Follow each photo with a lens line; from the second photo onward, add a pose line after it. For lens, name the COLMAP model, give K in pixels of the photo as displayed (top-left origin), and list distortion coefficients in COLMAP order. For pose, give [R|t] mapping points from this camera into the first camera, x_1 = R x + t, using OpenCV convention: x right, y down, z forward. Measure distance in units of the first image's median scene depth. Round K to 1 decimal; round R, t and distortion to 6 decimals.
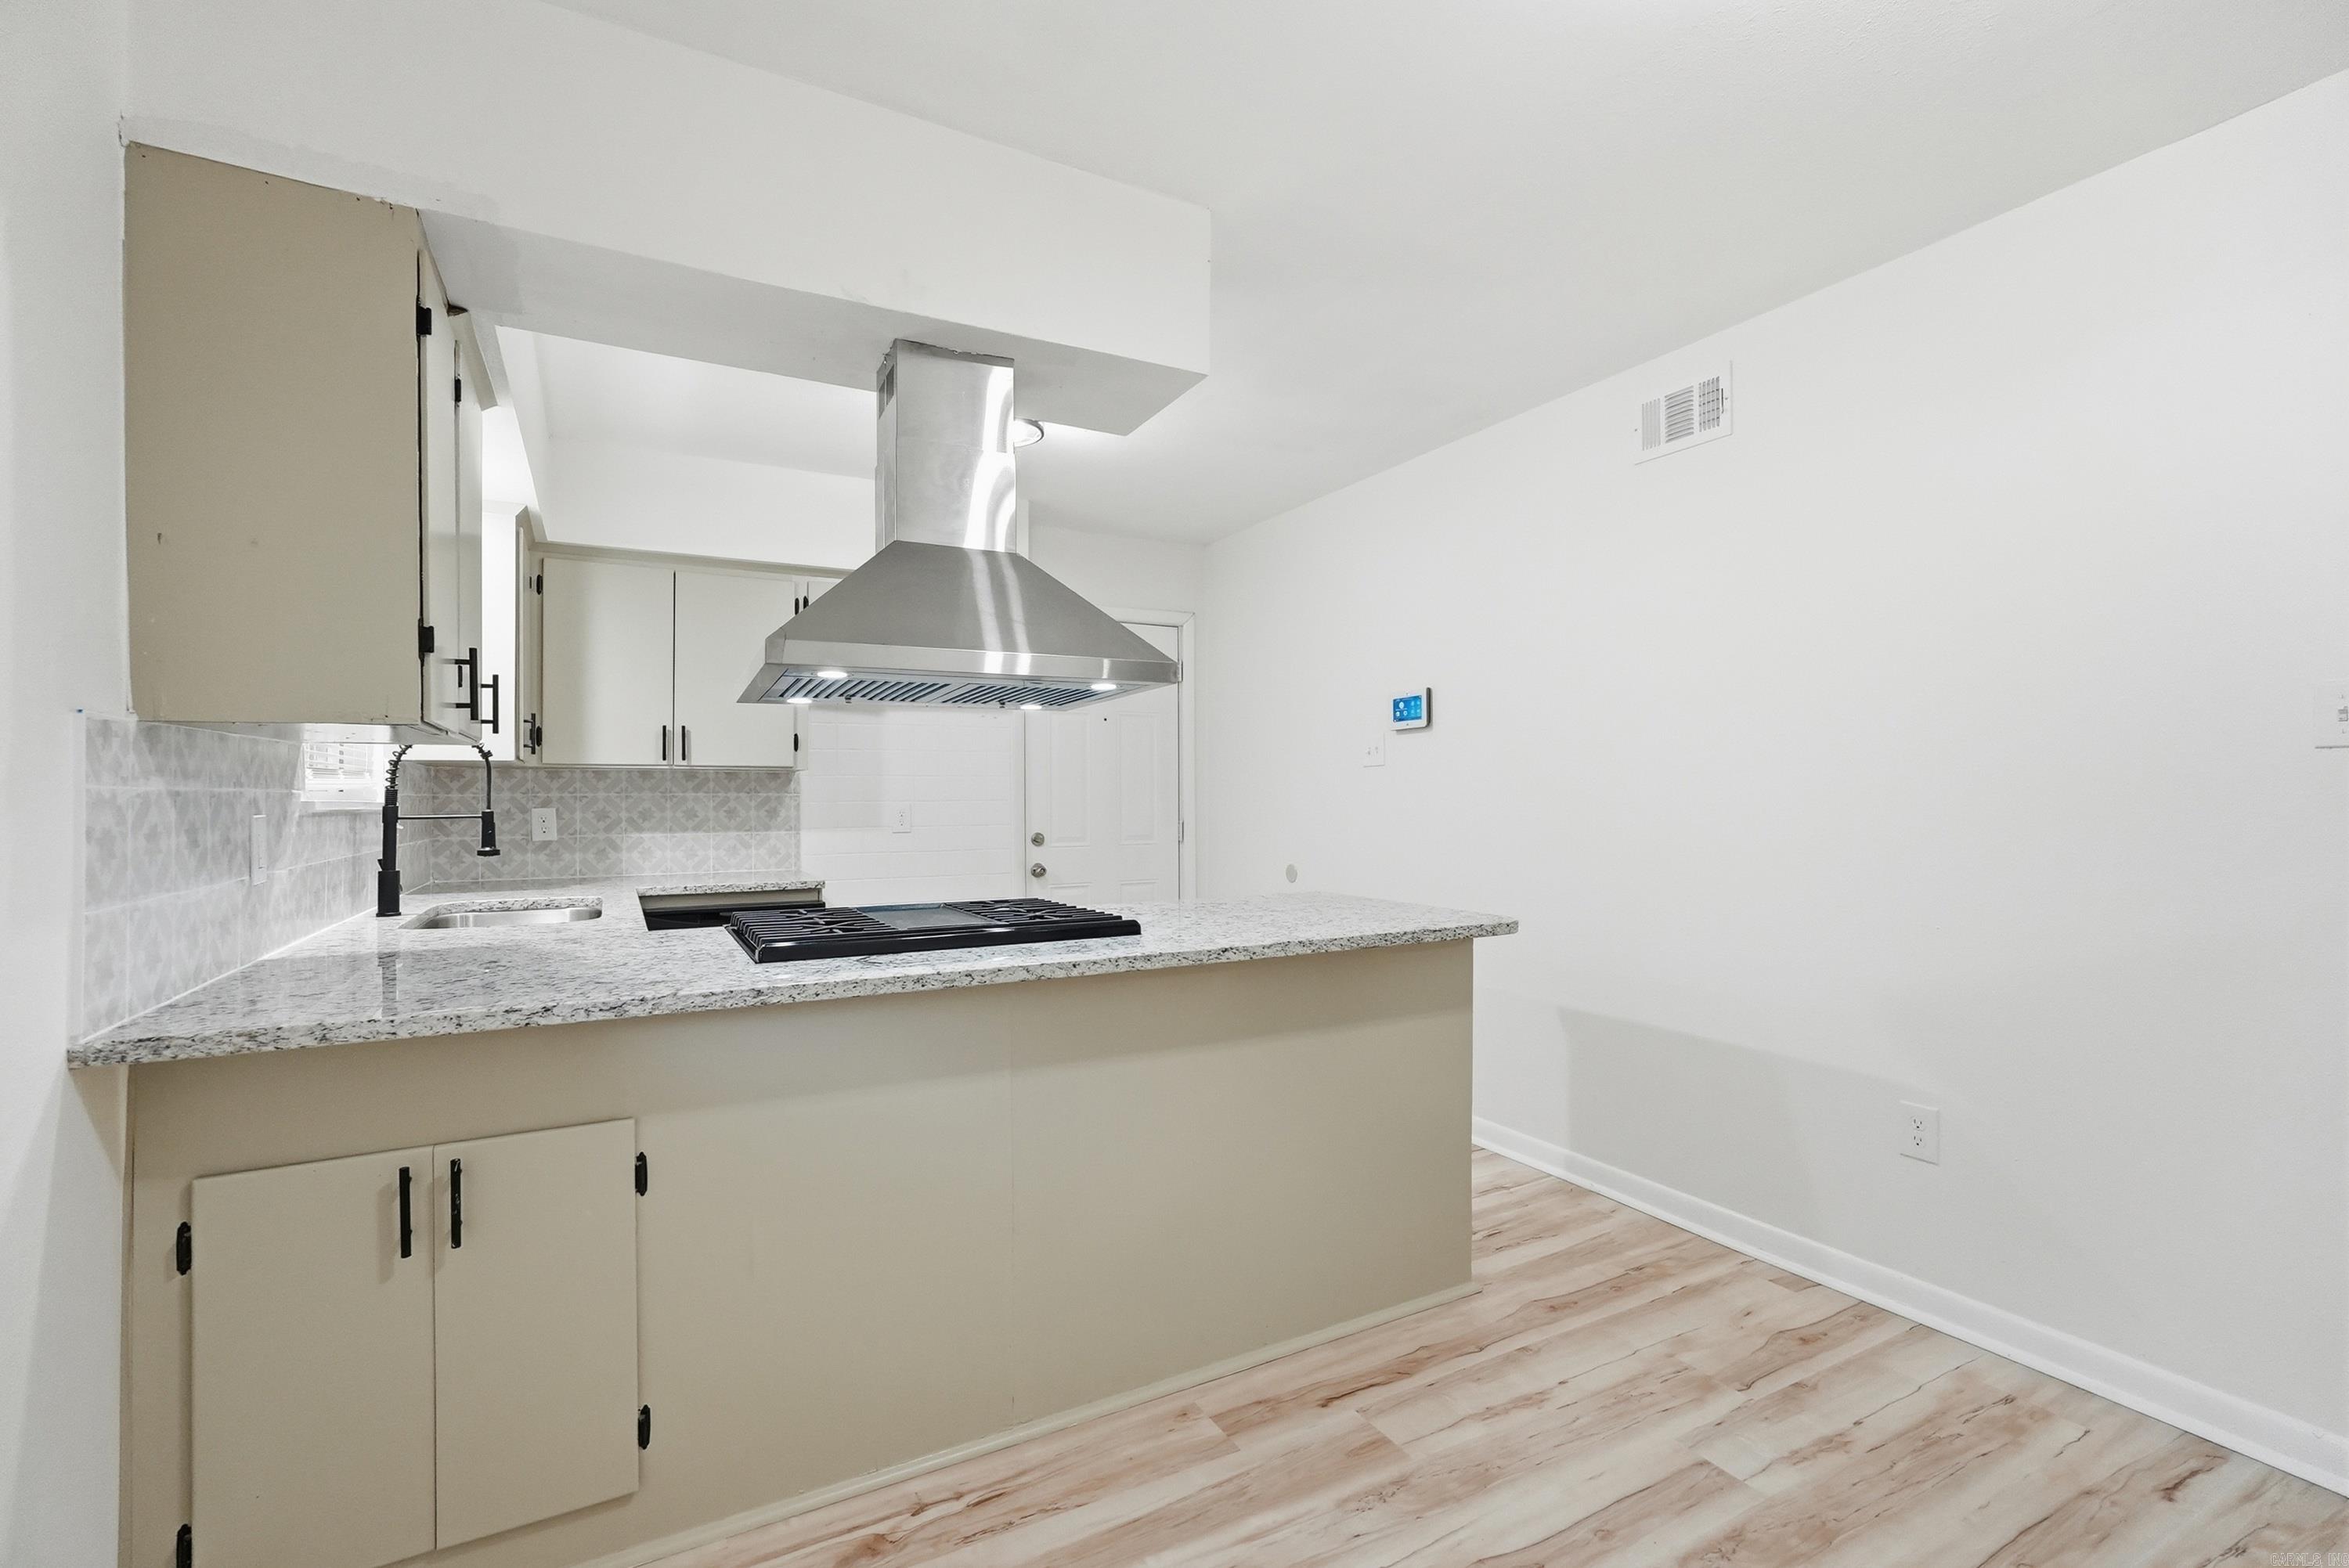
lens RADIAL K [[1038.8, 0, 1174.5], [0, 1038.8, 784.0], [0, 0, 1]] dist [-0.016837, 0.008288]
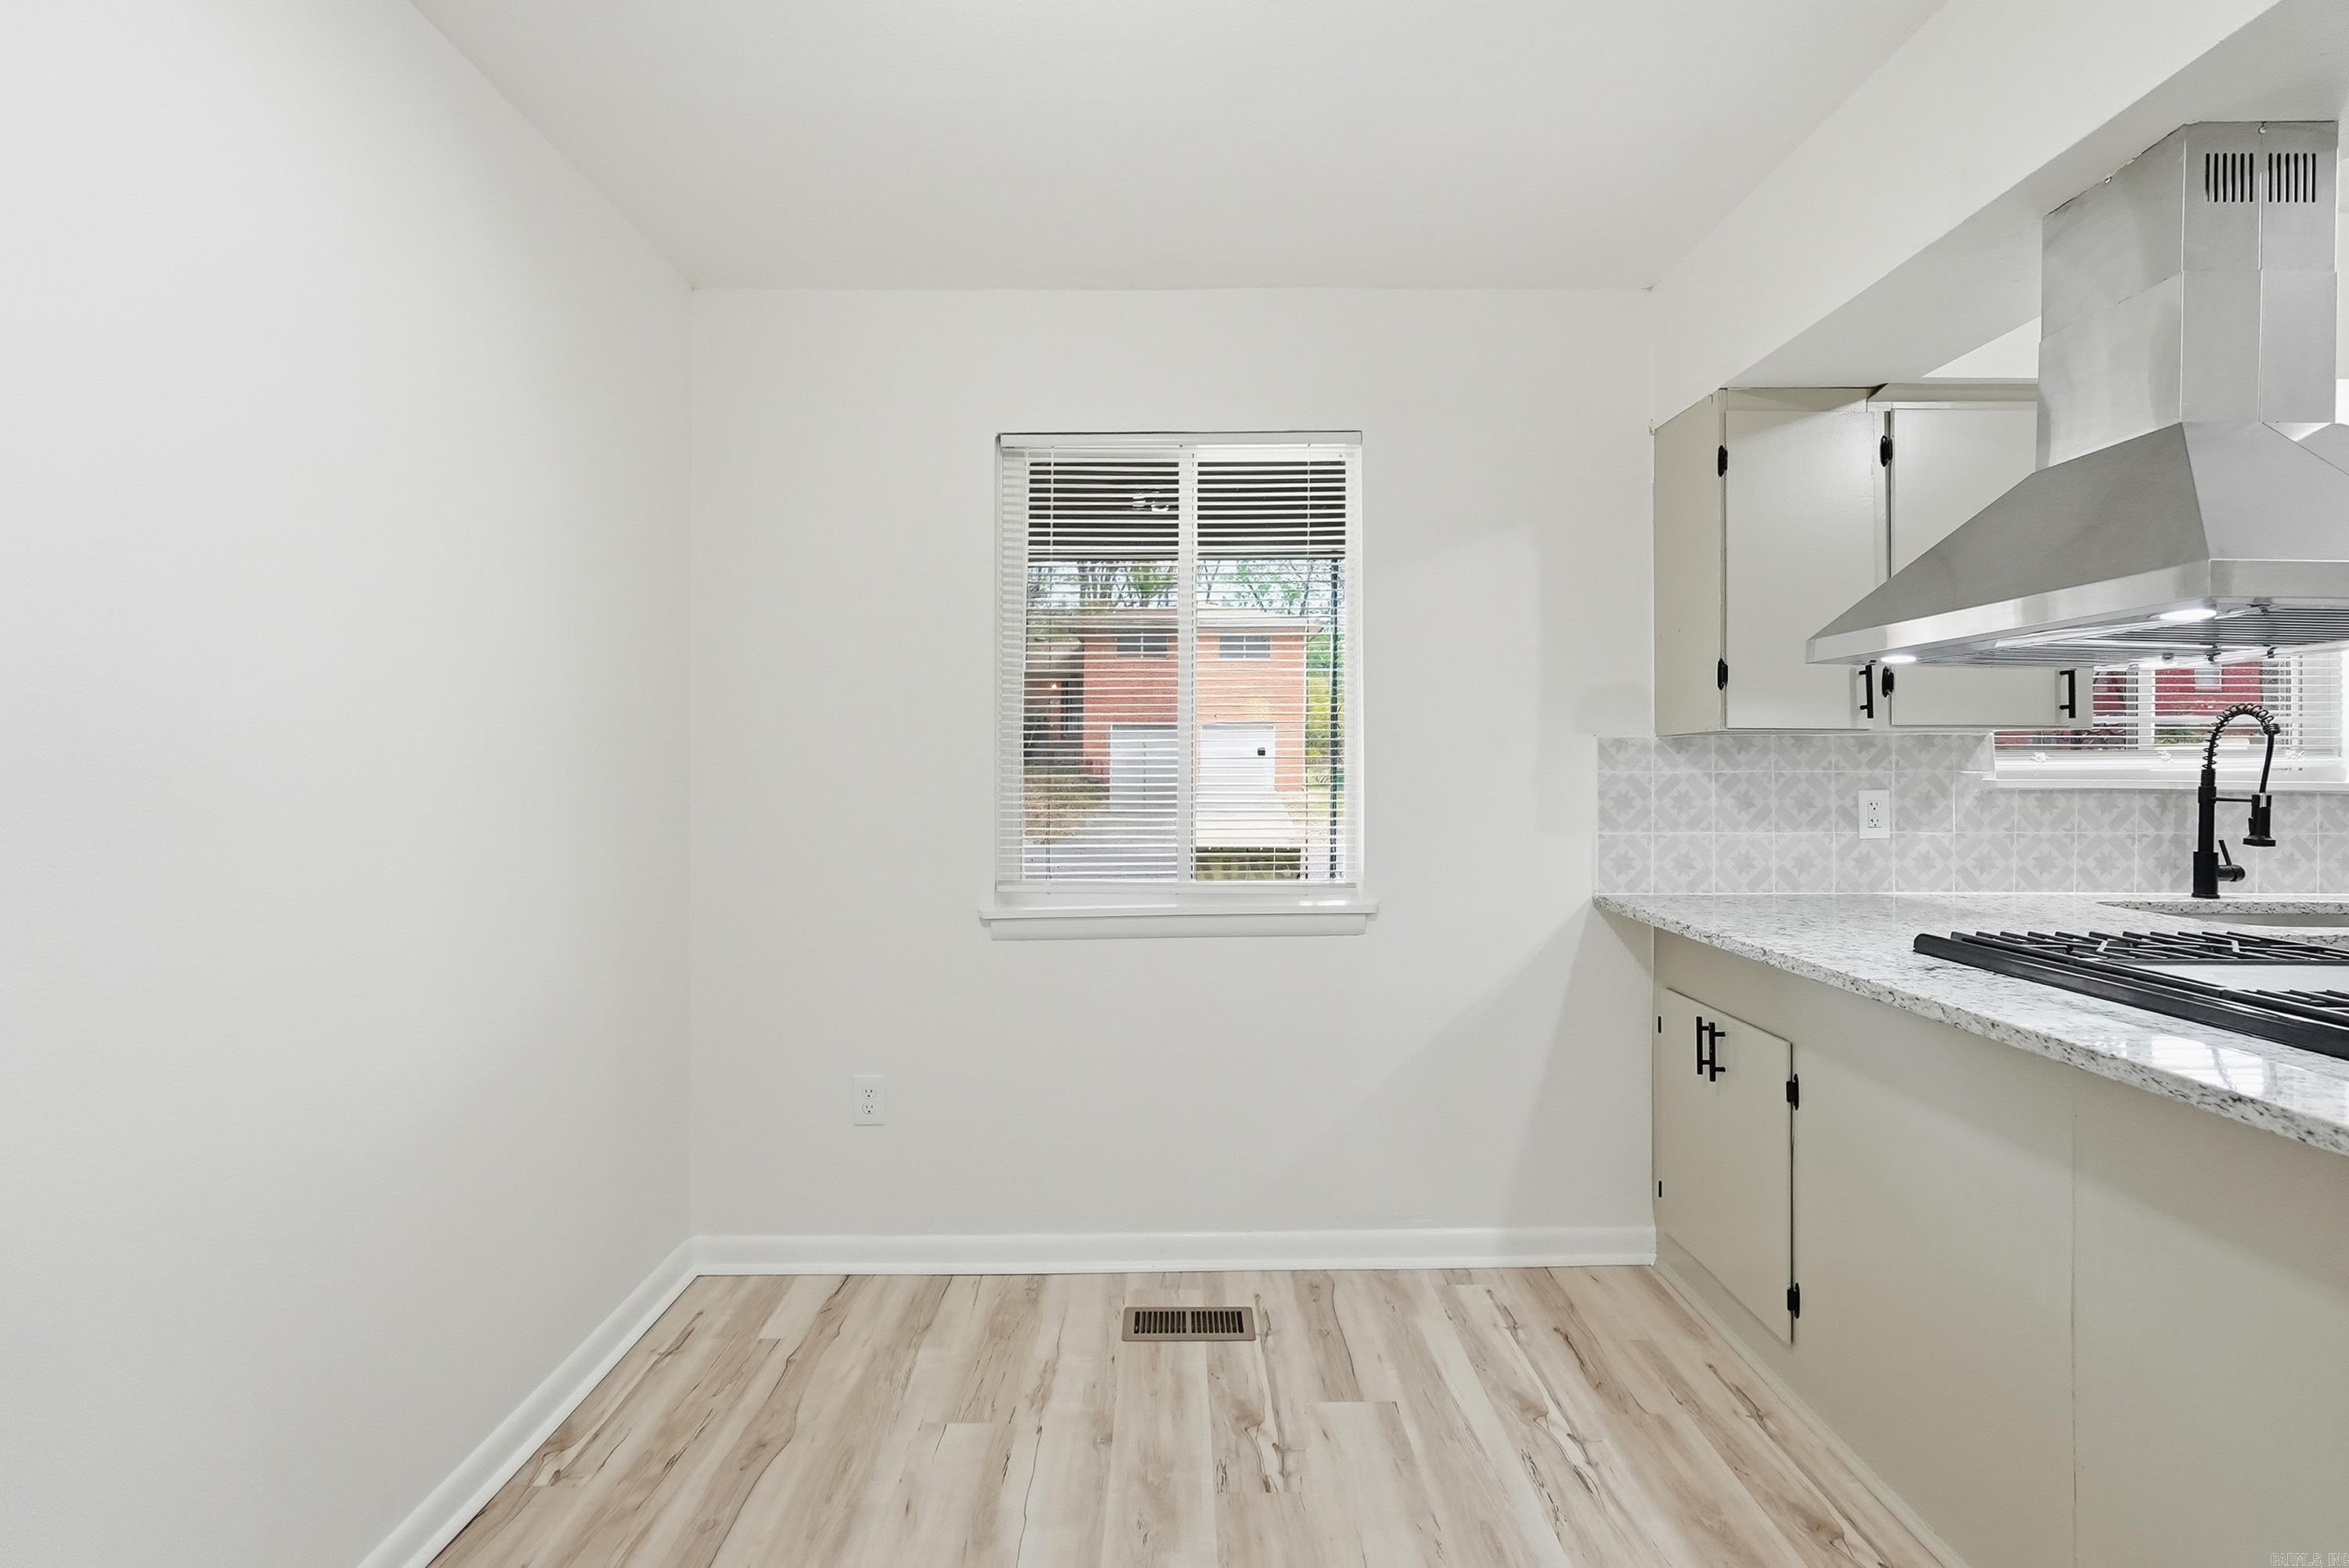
lens RADIAL K [[1059.3, 0, 1176.0], [0, 1059.3, 760.0], [0, 0, 1]] dist [-0.016099, 0.009404]
pose [[-0.469070, 0.000462, -0.883161, 0.611060], [0.010895, 0.999927, -0.005264, -0.009803], [0.883094, -0.012091, -0.469040, 0.624153]]
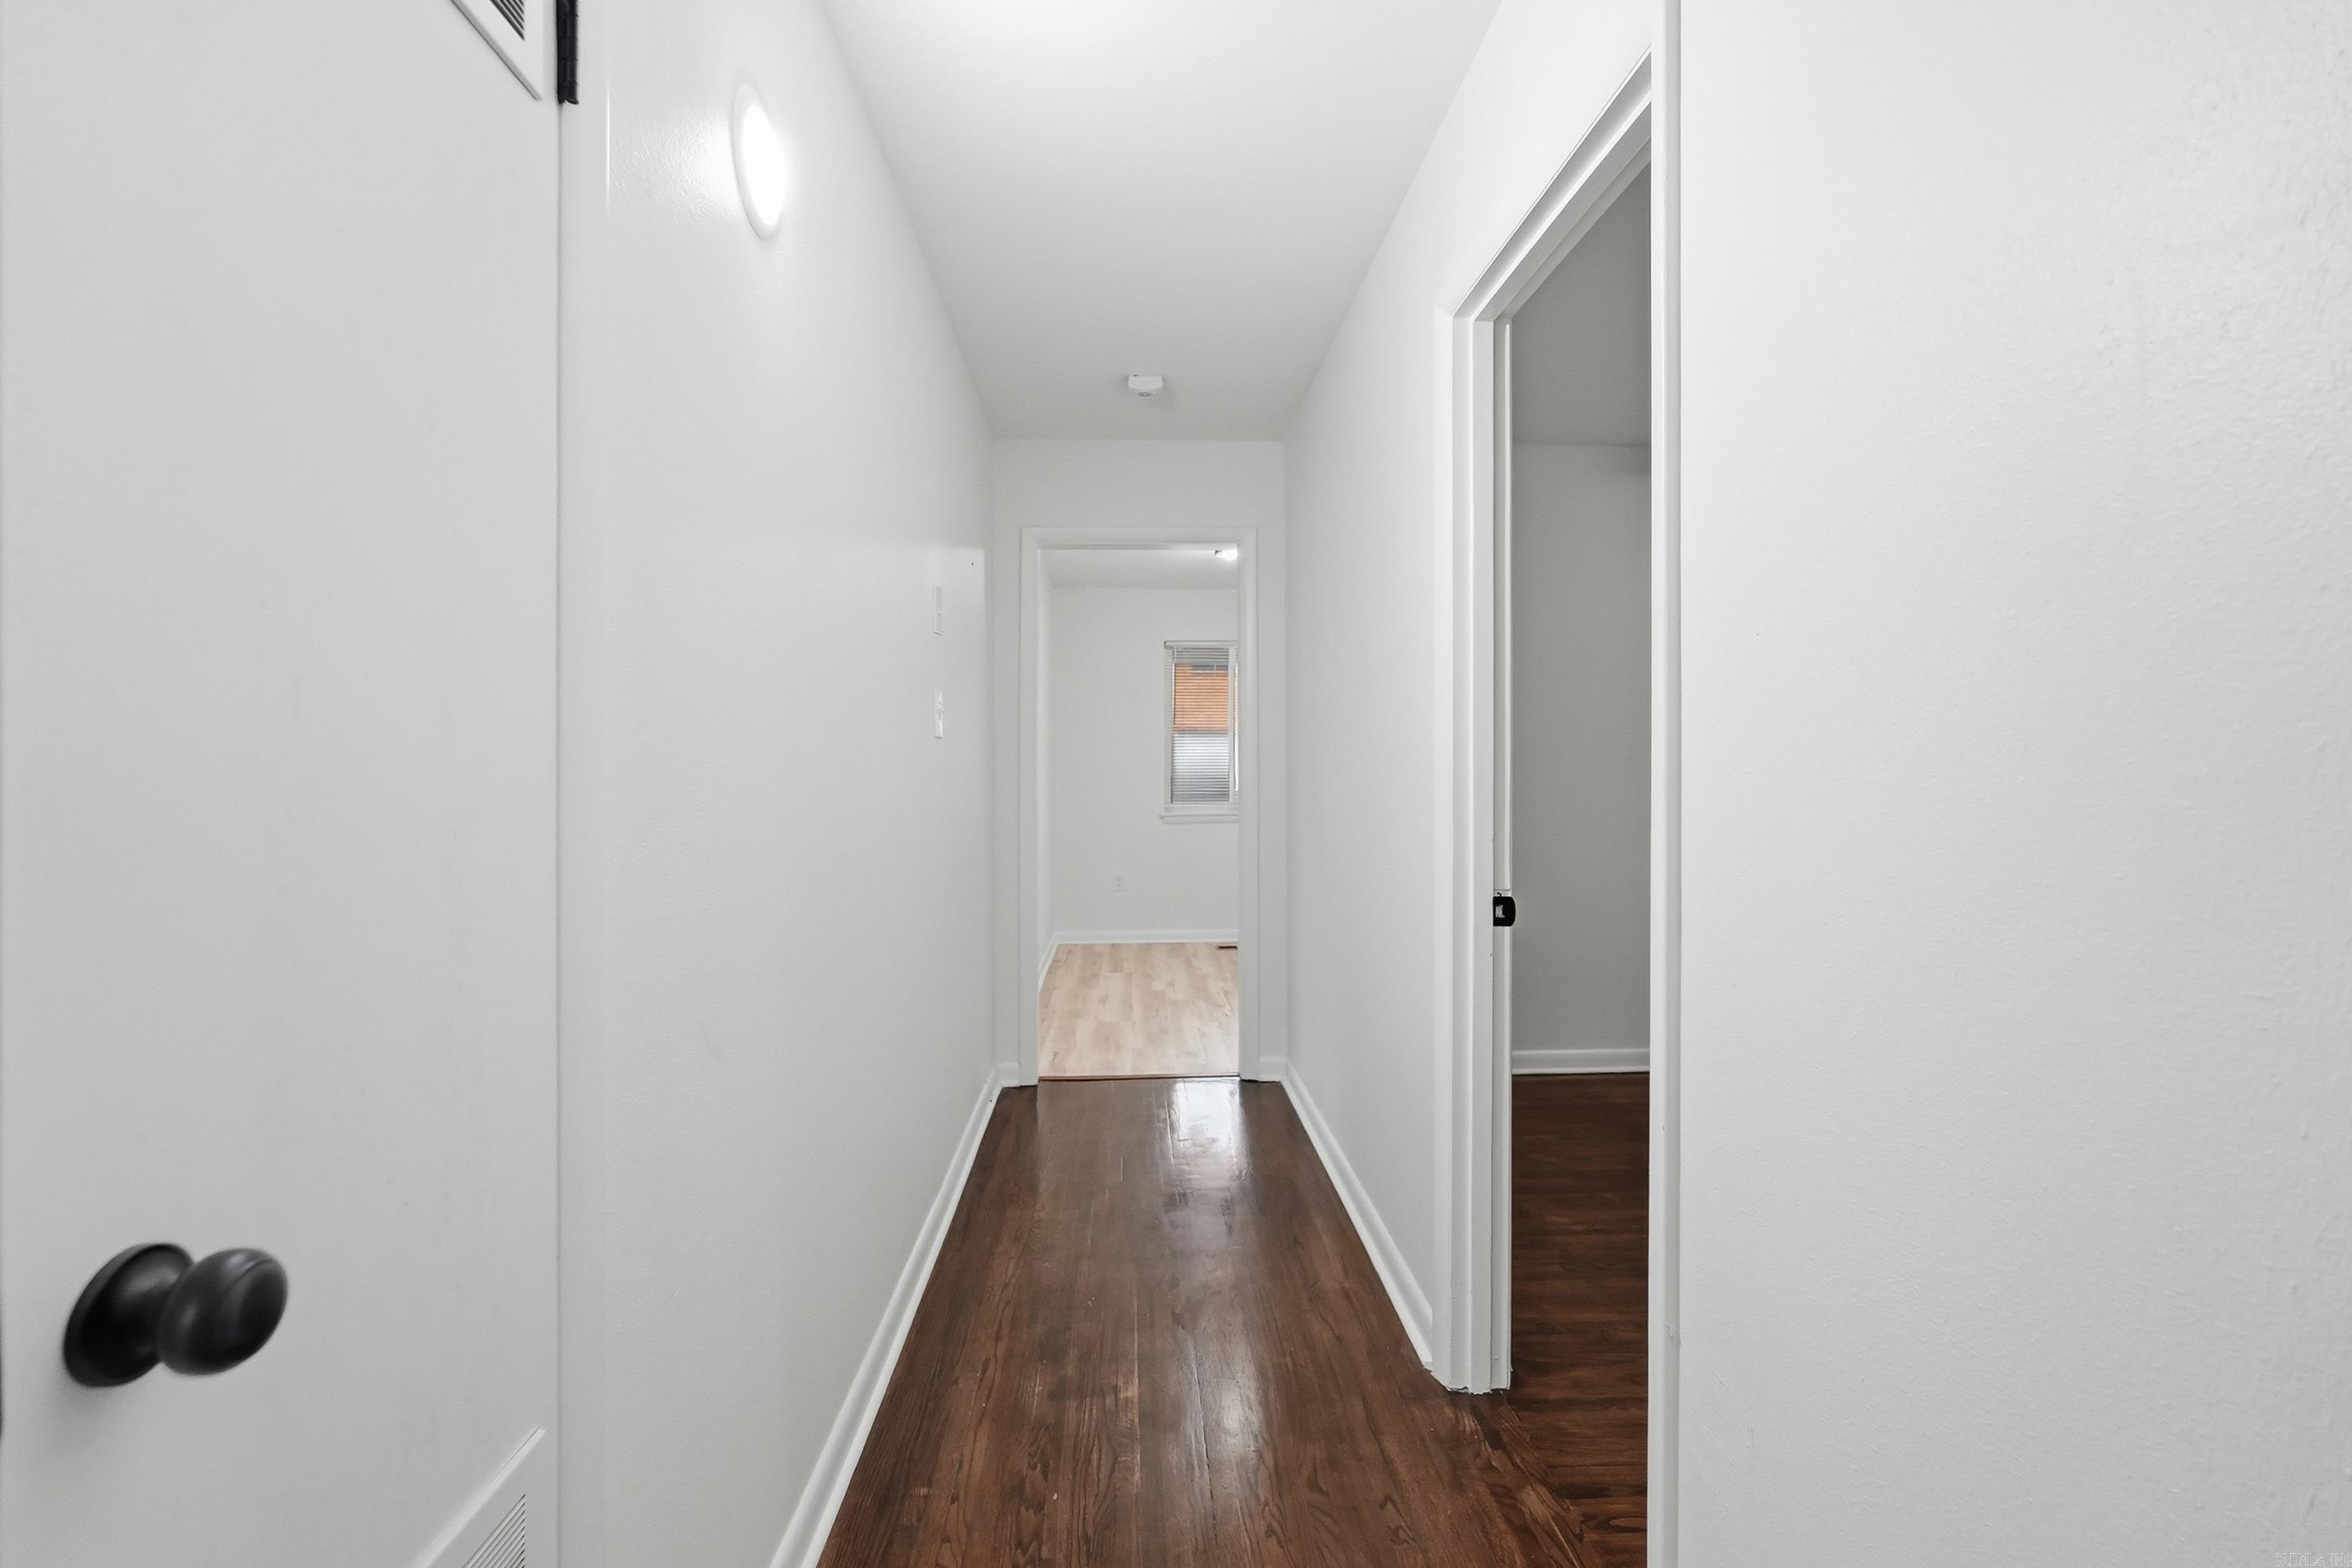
lens RADIAL K [[1049.4, 0, 1172.5], [0, 1049.4, 785.9], [0, 0, 1]] dist [-0.015880, 0.009574]
pose [[-0.436206, 0.028645, -0.899391, 2.348030], [0.011873, 0.999589, 0.026078, -0.018291], [0.899769, 0.000697, -0.436366, 1.245450]]
